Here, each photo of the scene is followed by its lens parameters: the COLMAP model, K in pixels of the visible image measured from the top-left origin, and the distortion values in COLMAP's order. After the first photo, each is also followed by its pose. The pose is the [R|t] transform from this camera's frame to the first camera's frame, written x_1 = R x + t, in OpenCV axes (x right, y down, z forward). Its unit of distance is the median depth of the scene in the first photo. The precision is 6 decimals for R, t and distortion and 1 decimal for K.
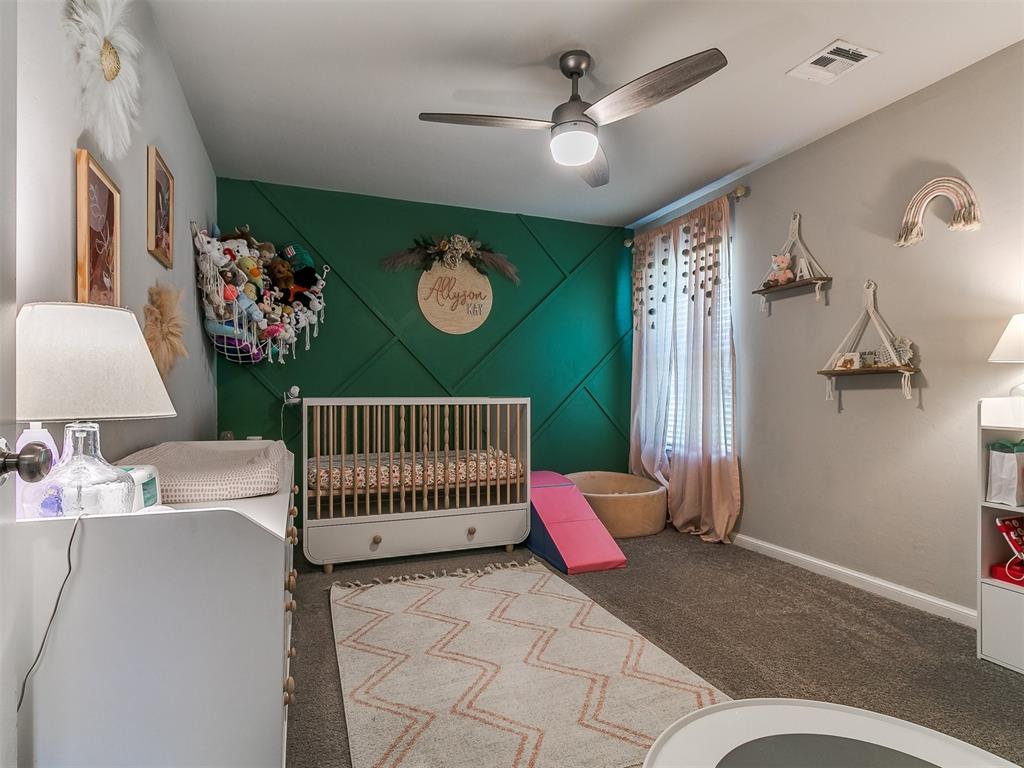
lens RADIAL K [[531.2, 0, 511.0], [0, 531.2, 388.3], [0, 0, 1]] dist [0.003610, -0.000052]
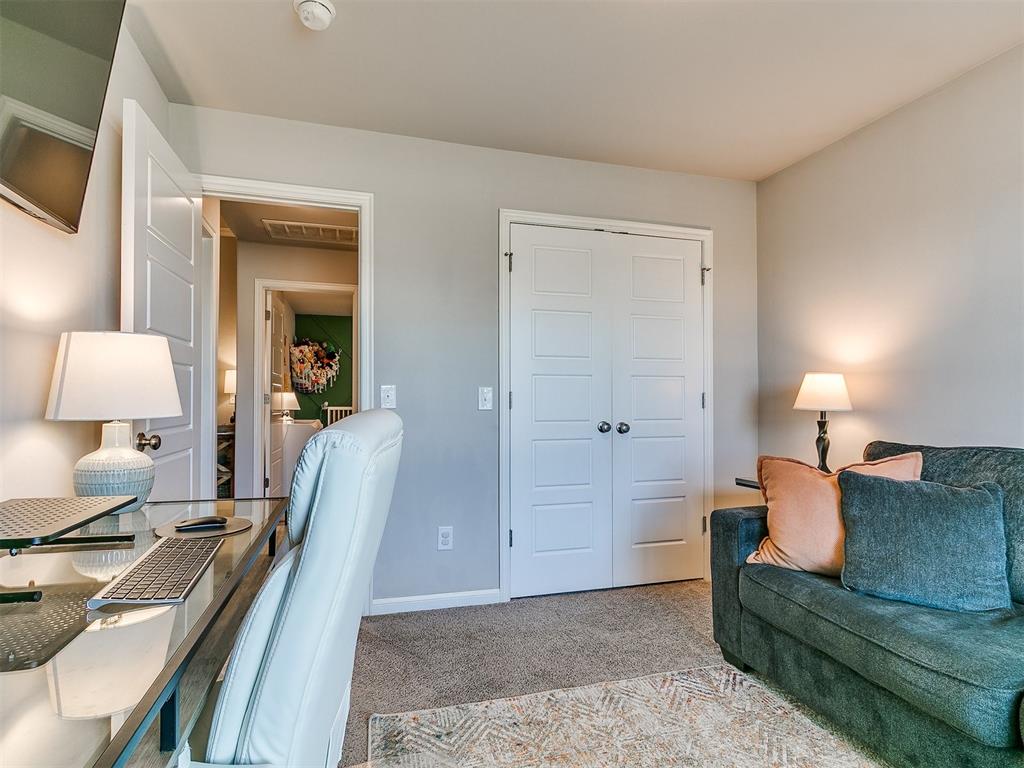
lens RADIAL K [[531.2, 0, 509.0], [0, 531.2, 390.2], [0, 0, 1]] dist [0.003610, -0.000052]
pose [[0.996733, -0.001357, -0.080750, 0.655336], [-0.000098, 0.999838, -0.018013, -0.014623], [0.080762, 0.017962, 0.996572, -1.422667]]
